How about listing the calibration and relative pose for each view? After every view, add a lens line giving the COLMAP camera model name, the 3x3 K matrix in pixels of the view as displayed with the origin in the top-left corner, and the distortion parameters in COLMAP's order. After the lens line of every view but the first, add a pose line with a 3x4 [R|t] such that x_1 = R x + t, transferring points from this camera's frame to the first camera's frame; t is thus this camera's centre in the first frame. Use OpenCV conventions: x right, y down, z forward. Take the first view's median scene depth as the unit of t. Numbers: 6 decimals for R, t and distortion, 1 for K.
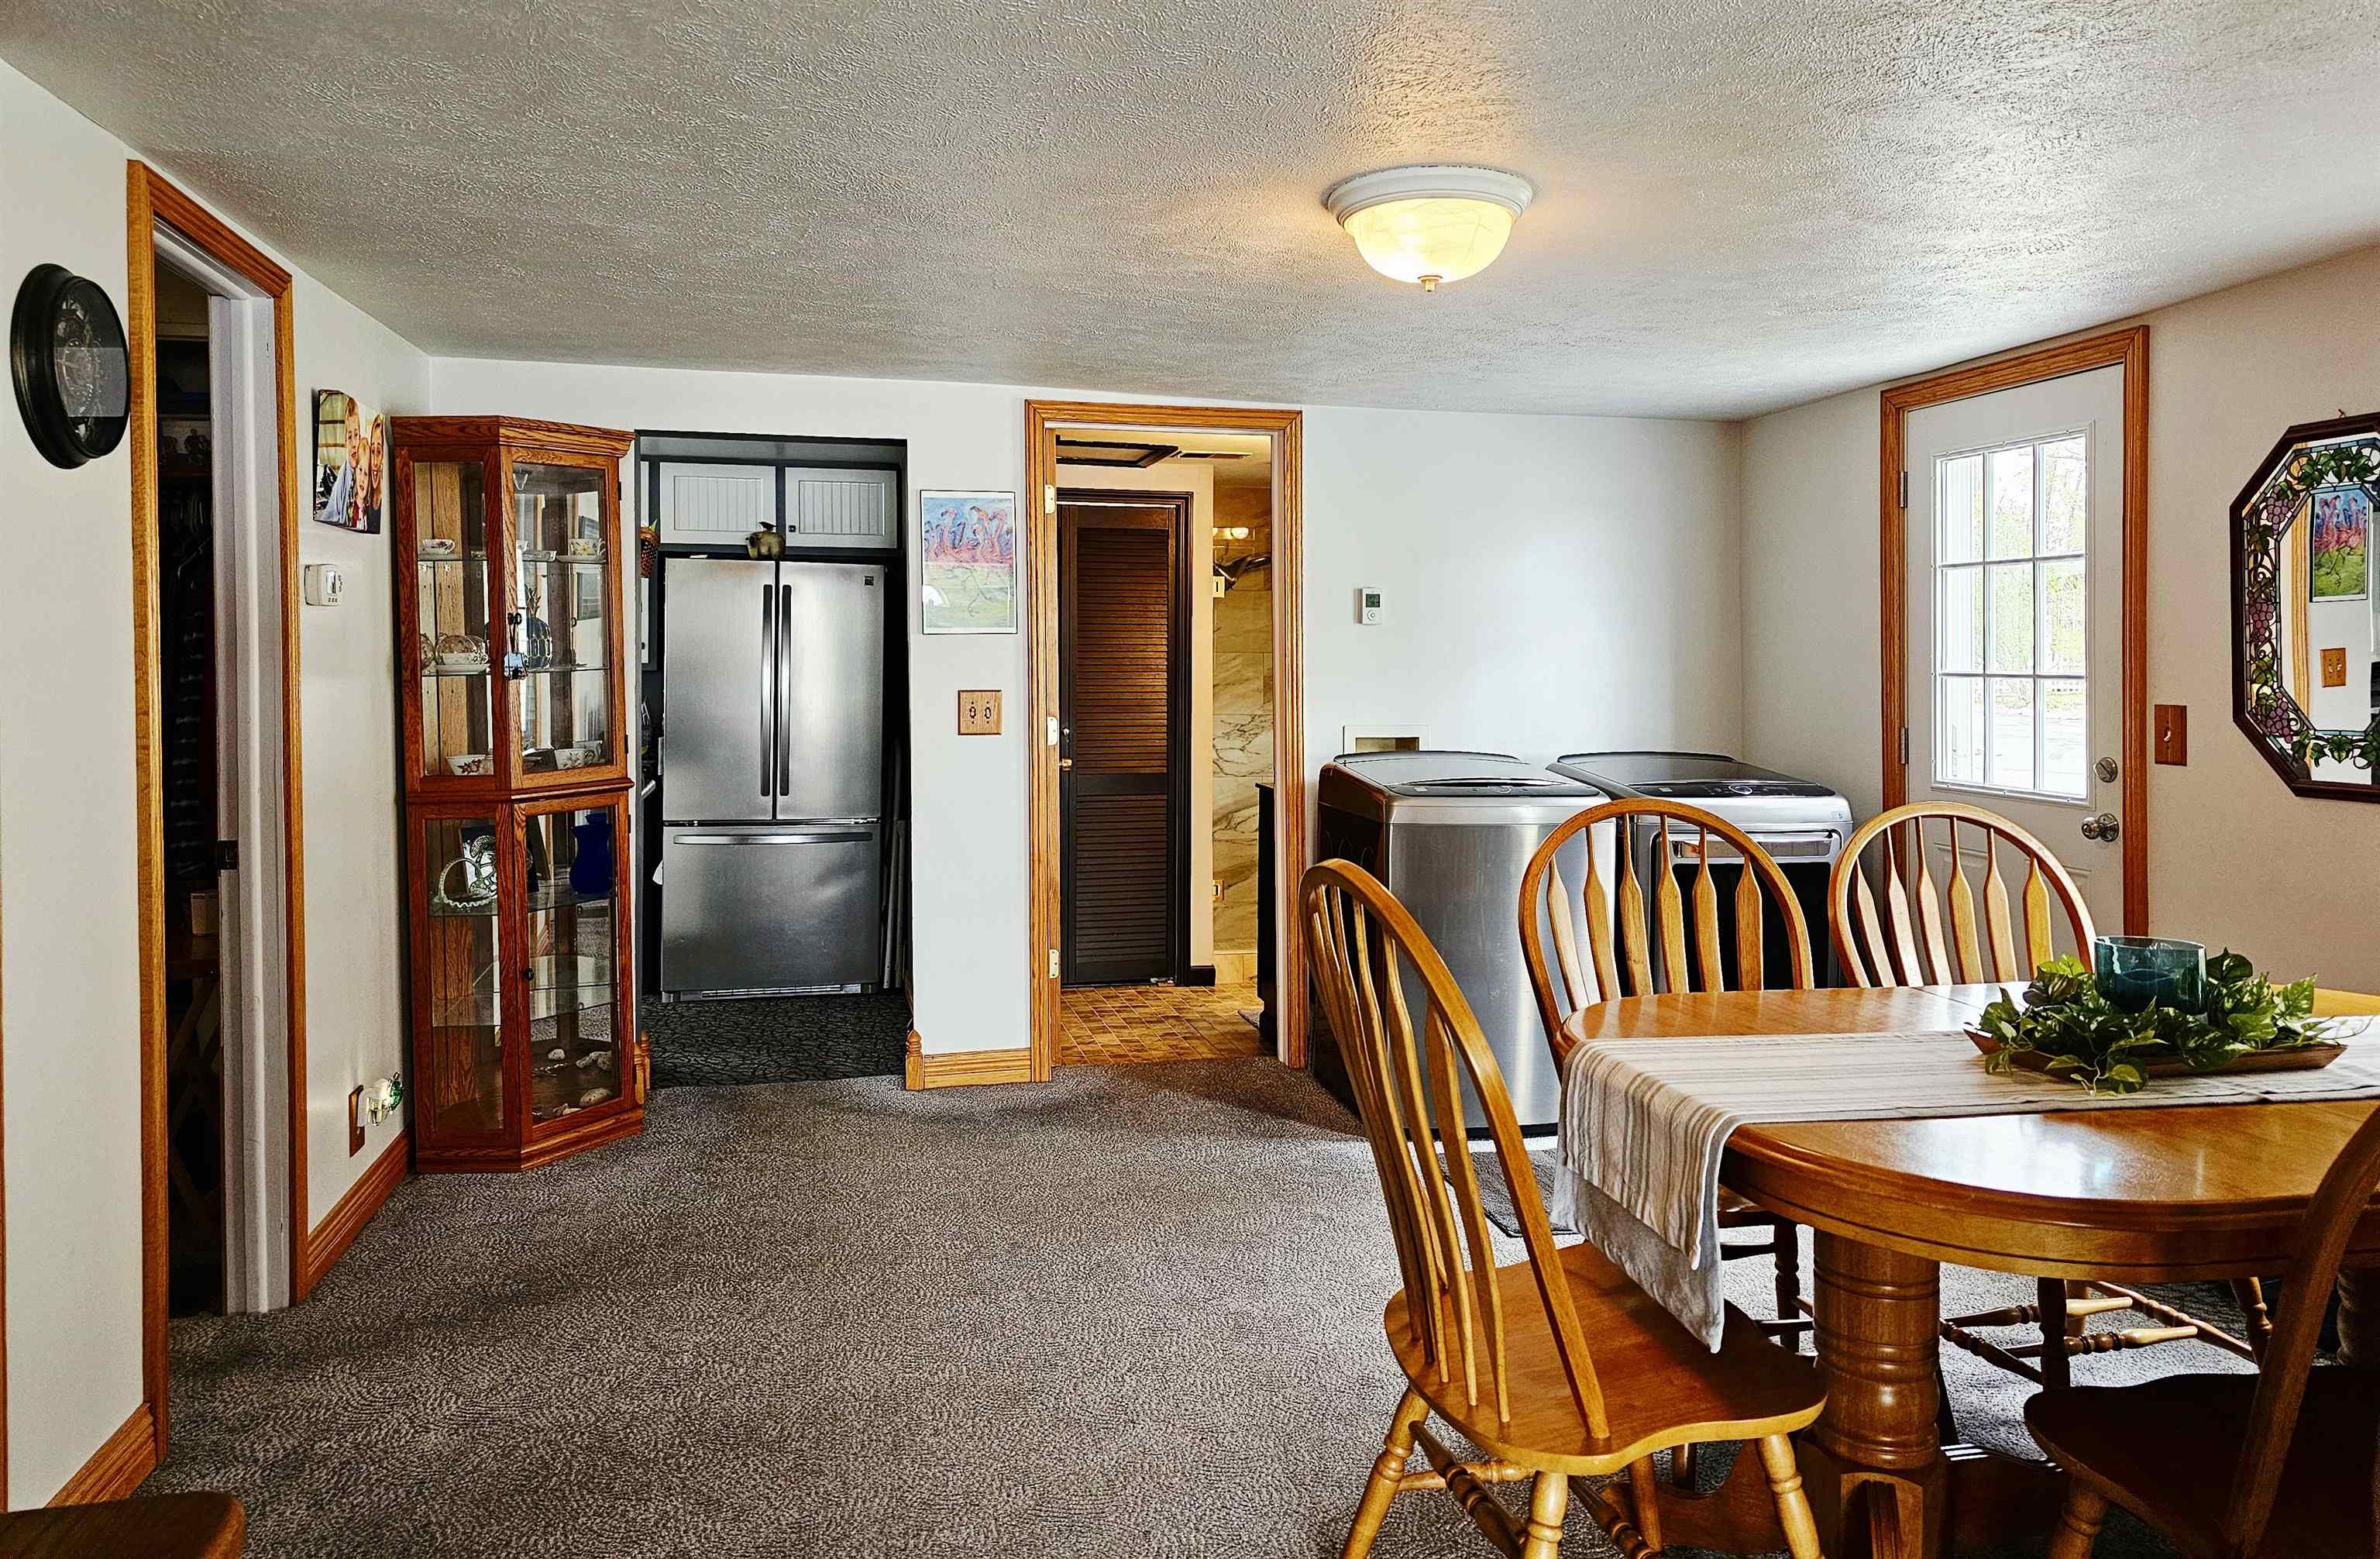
lens RADIAL K [[1567.2, 0, 1212.0], [0, 1567.2, 670.8], [0, 0, 1]] dist [0.062805, -0.058100]
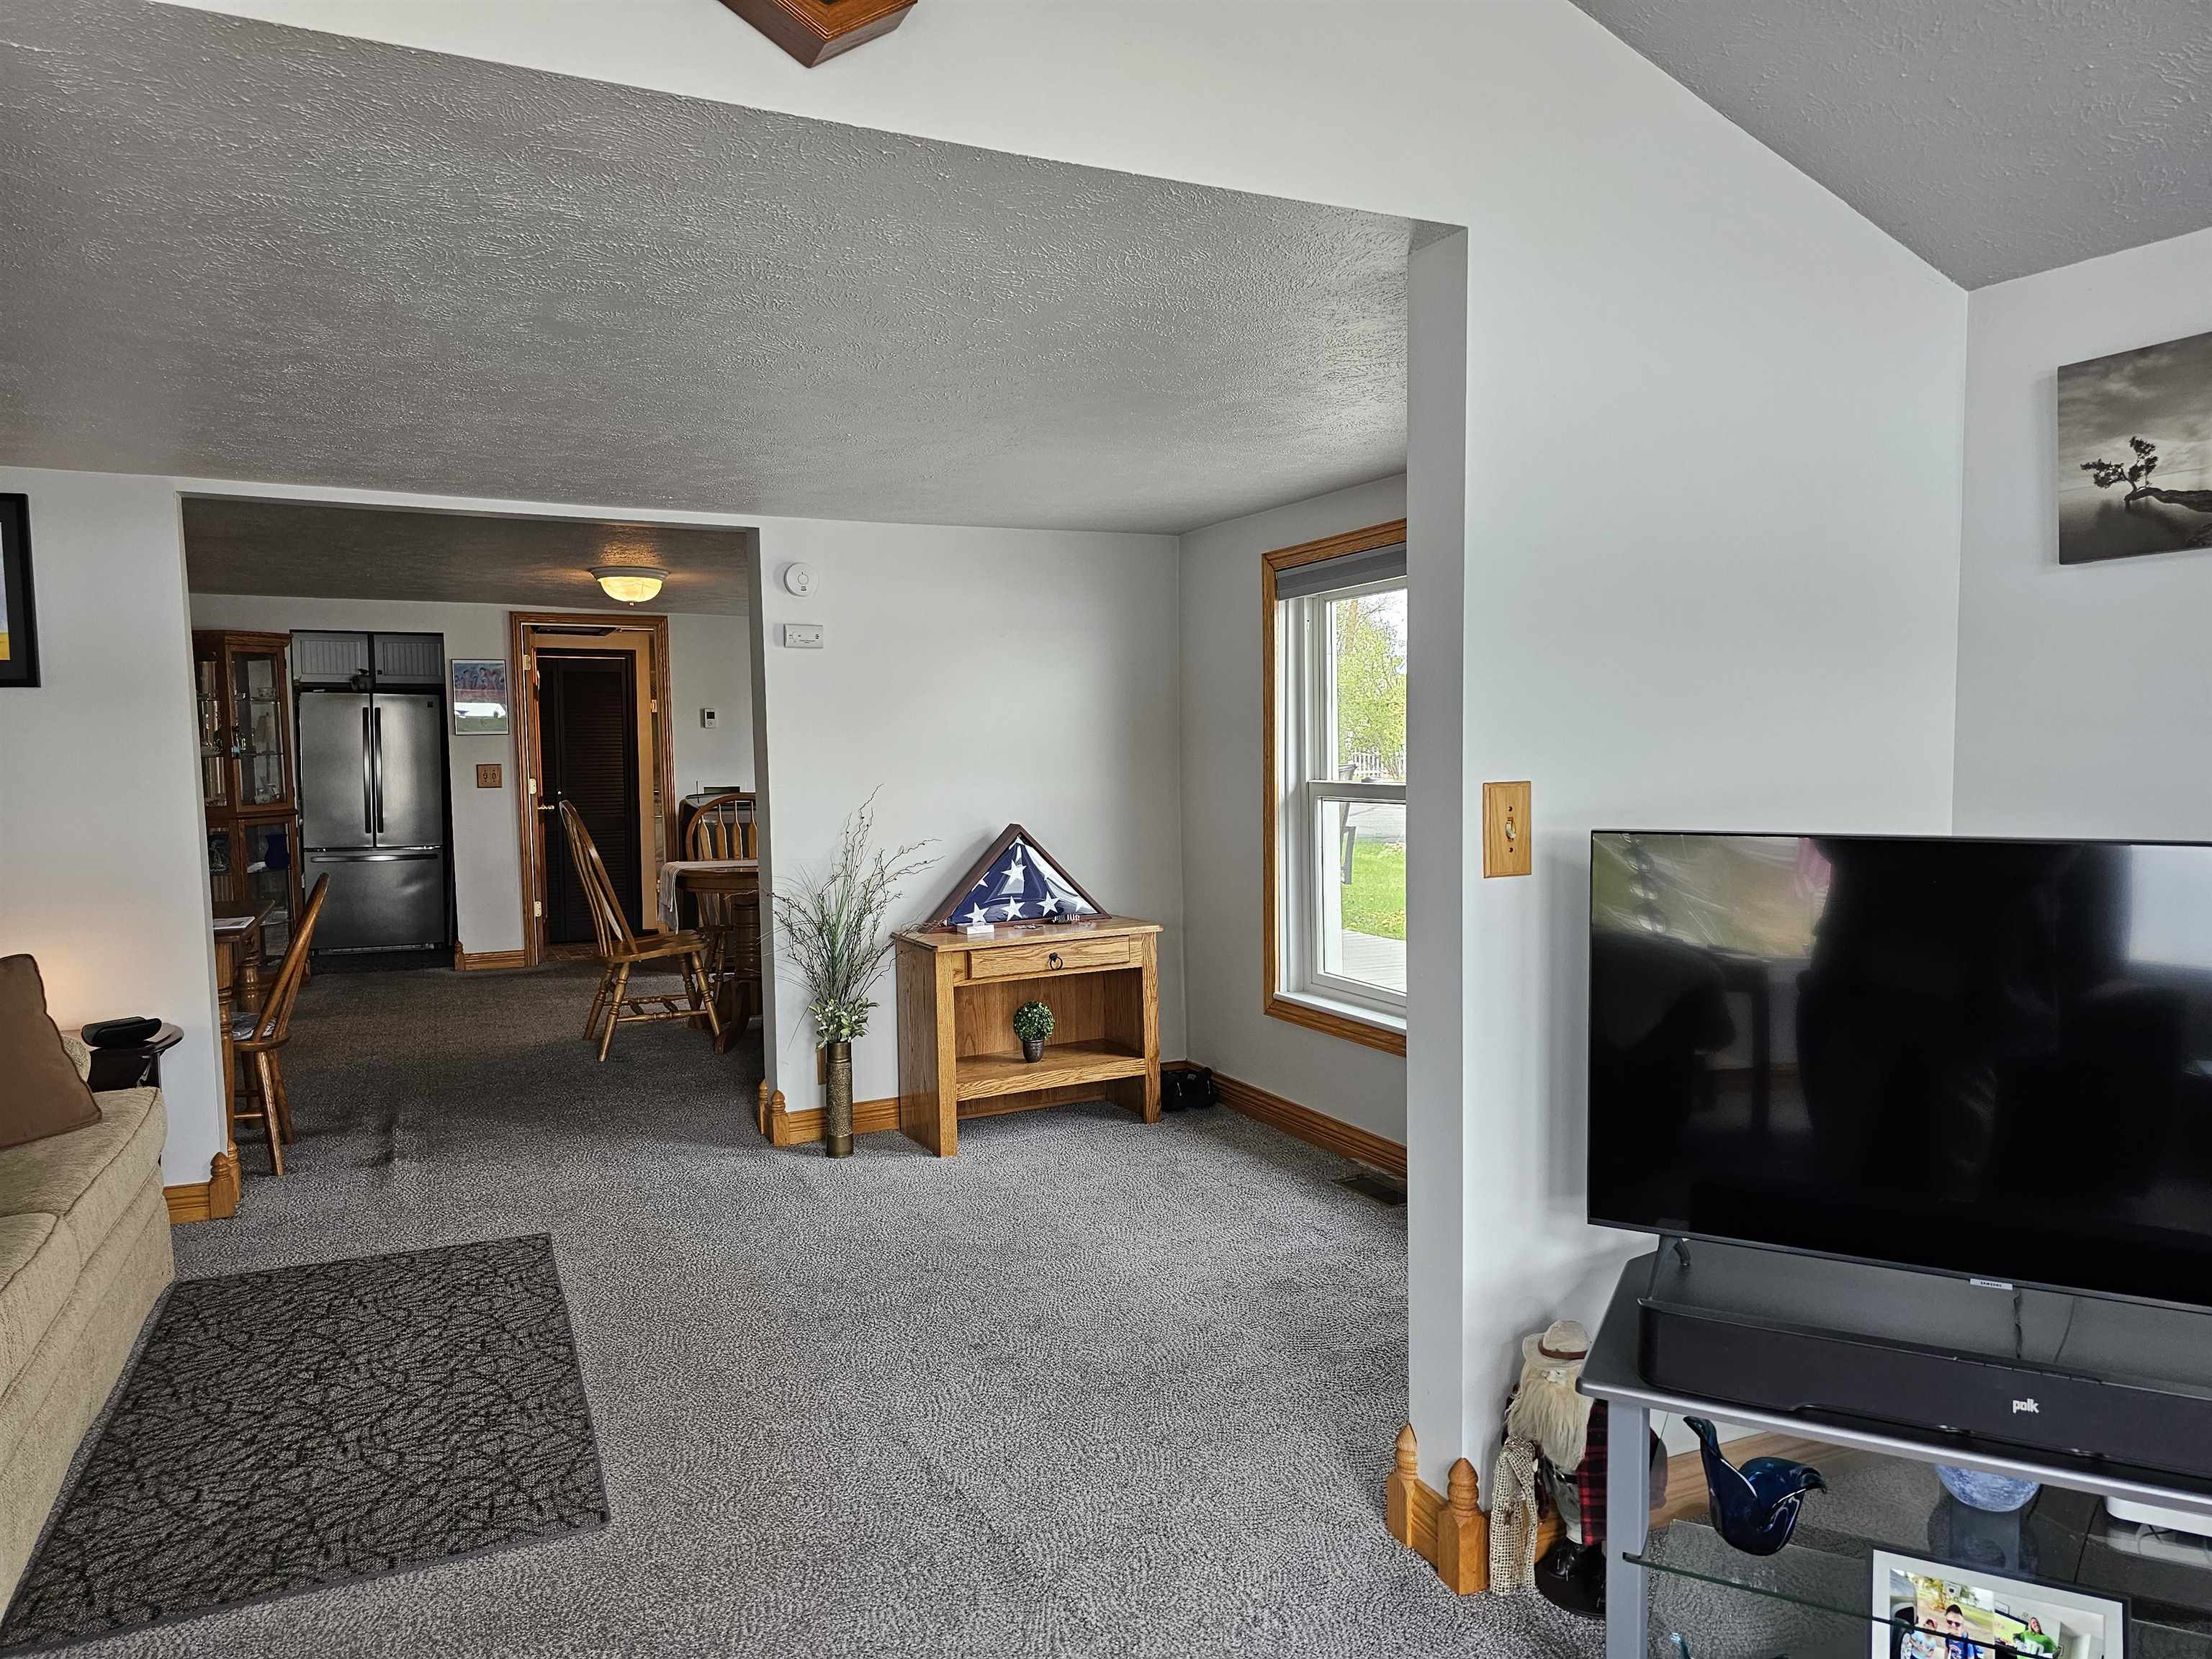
lens RADIAL K [[1457.6, 0, 1112.9], [0, 1457.6, 824.5], [0, 0, 1]] dist [0.060967, -0.058475]
pose [[0.980368, -0.024925, 0.195594, 0.293705], [0.017722, 0.999102, 0.038487, 0.036568], [-0.196377, -0.034265, 0.979929, -1.092363]]
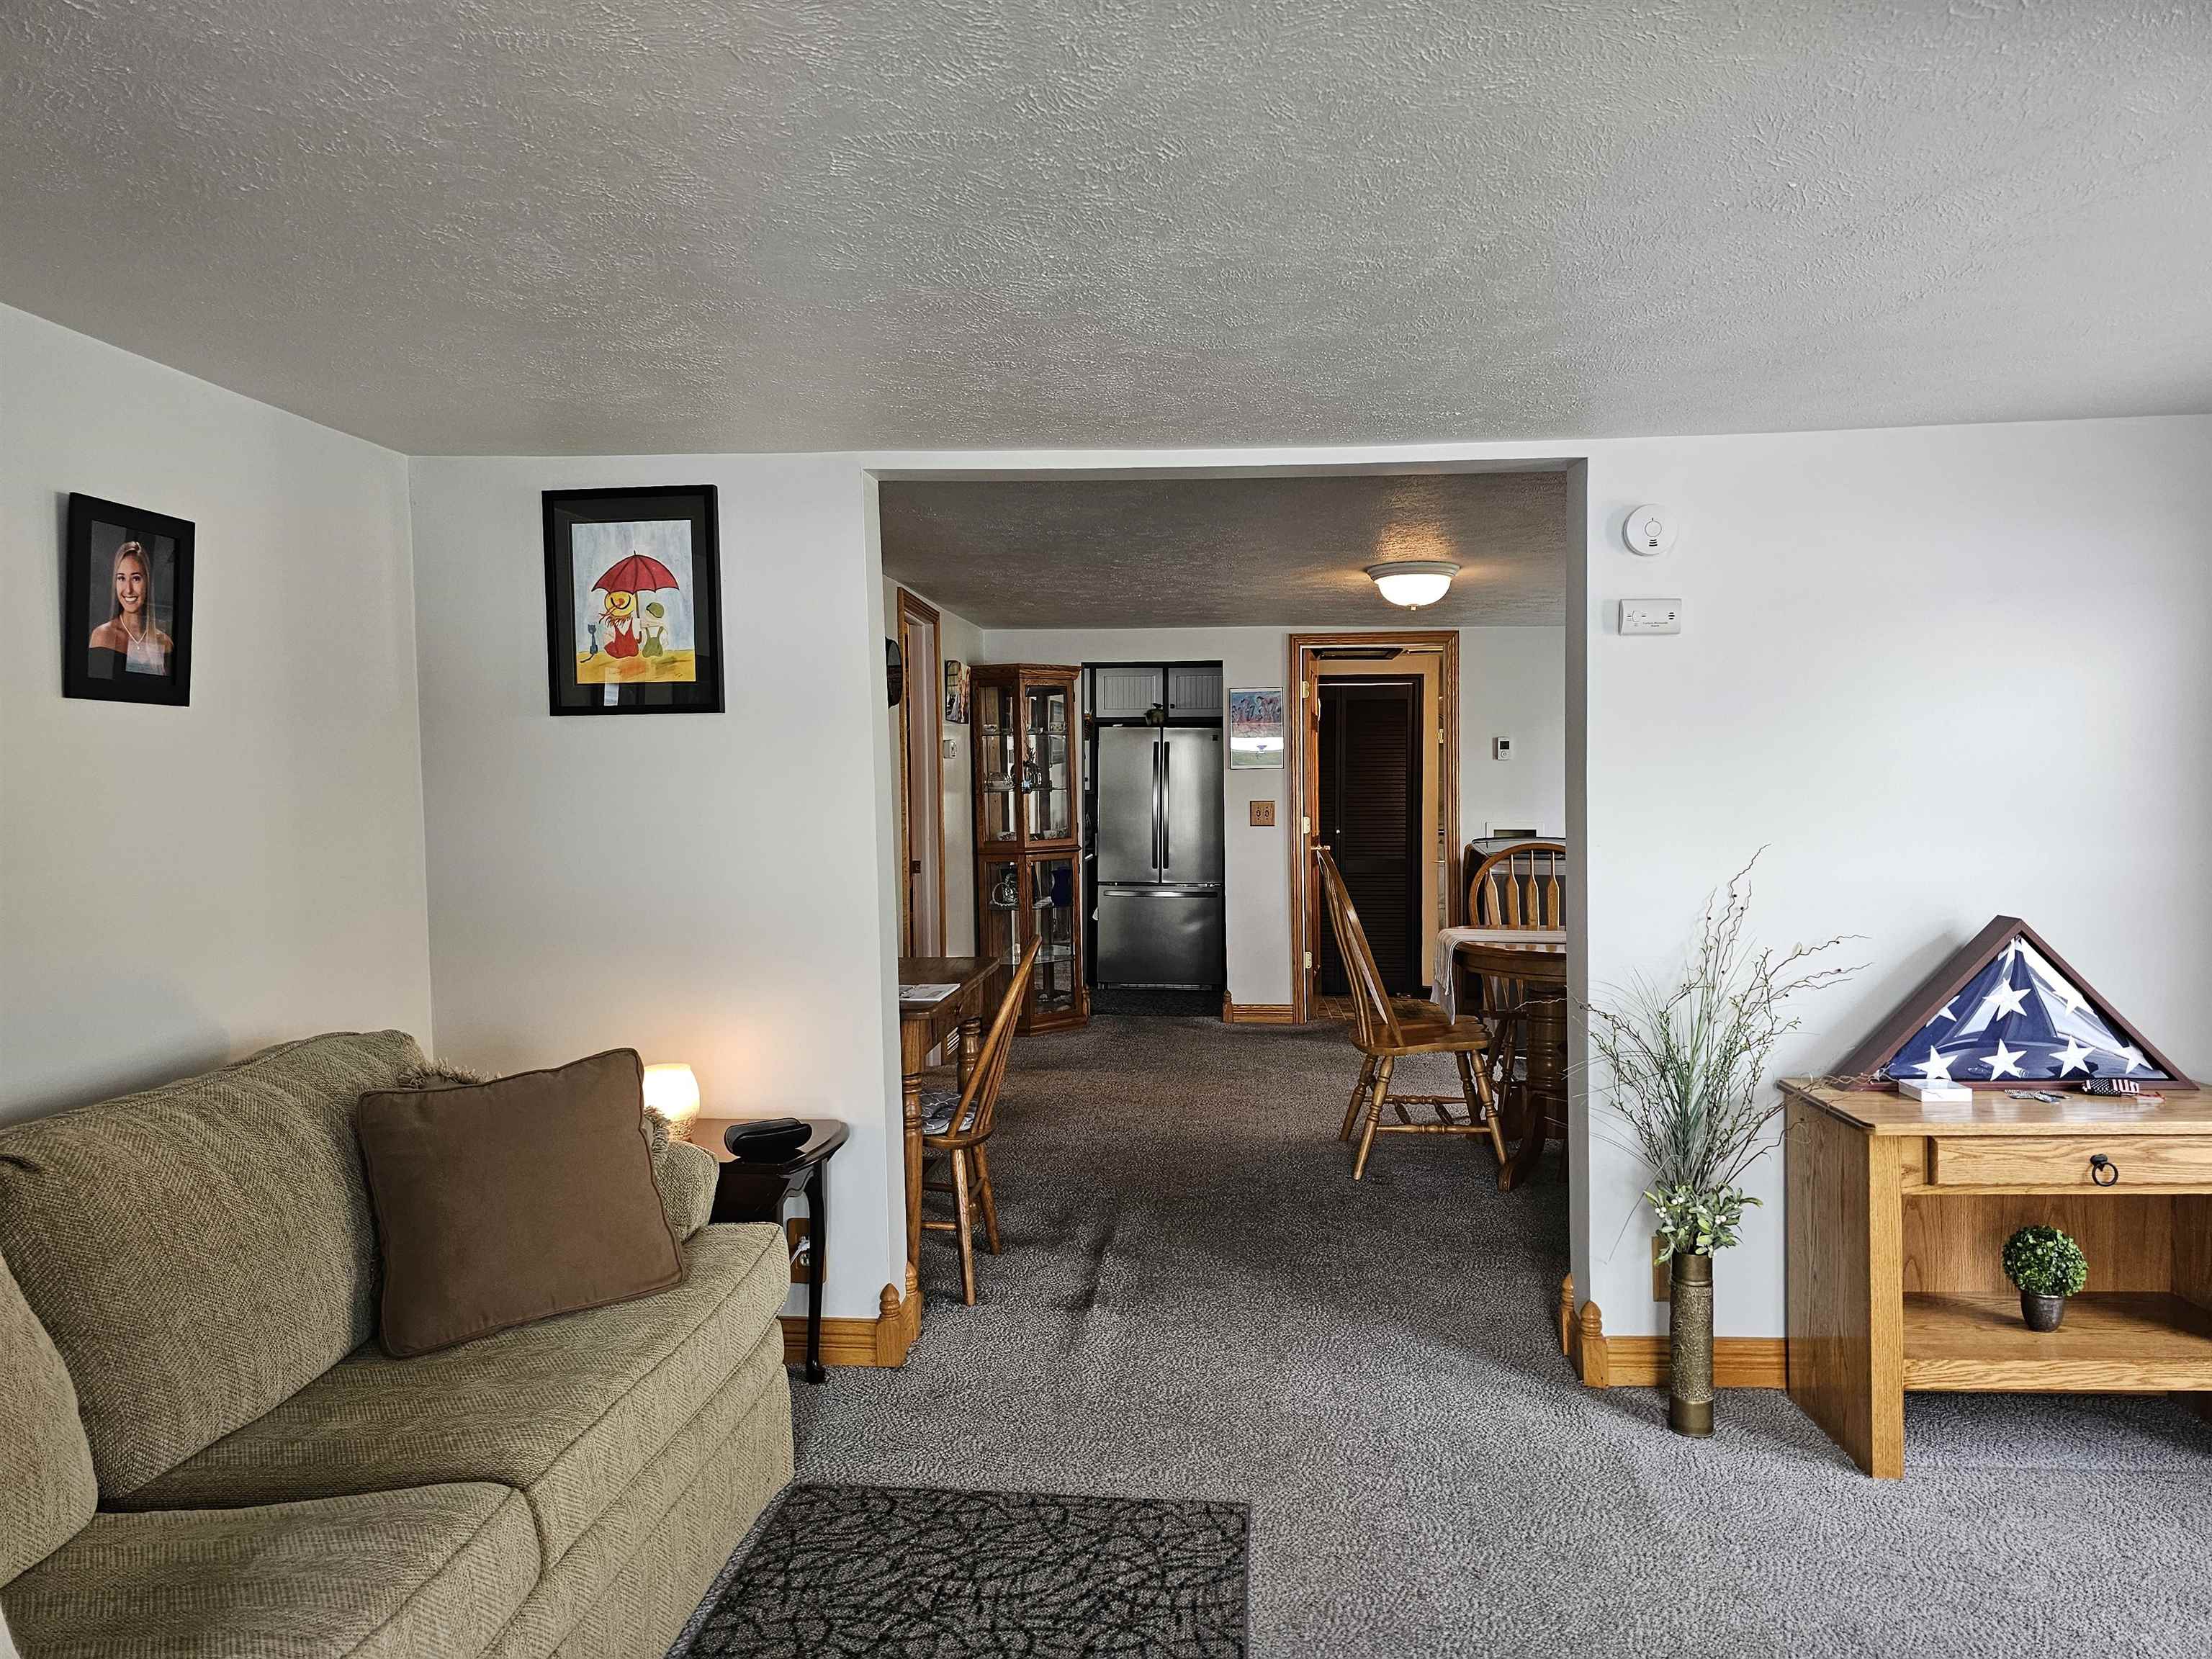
lens RADIAL K [[1457.6, 0, 1112.9], [0, 1457.6, 824.5], [0, 0, 1]] dist [0.060967, -0.058475]
pose [[0.945721, 0.000826, -0.324979, 0.268925], [0.002605, 0.999945, 0.010121, 0.026490], [0.324970, -0.010418, 0.945667, -0.723454]]
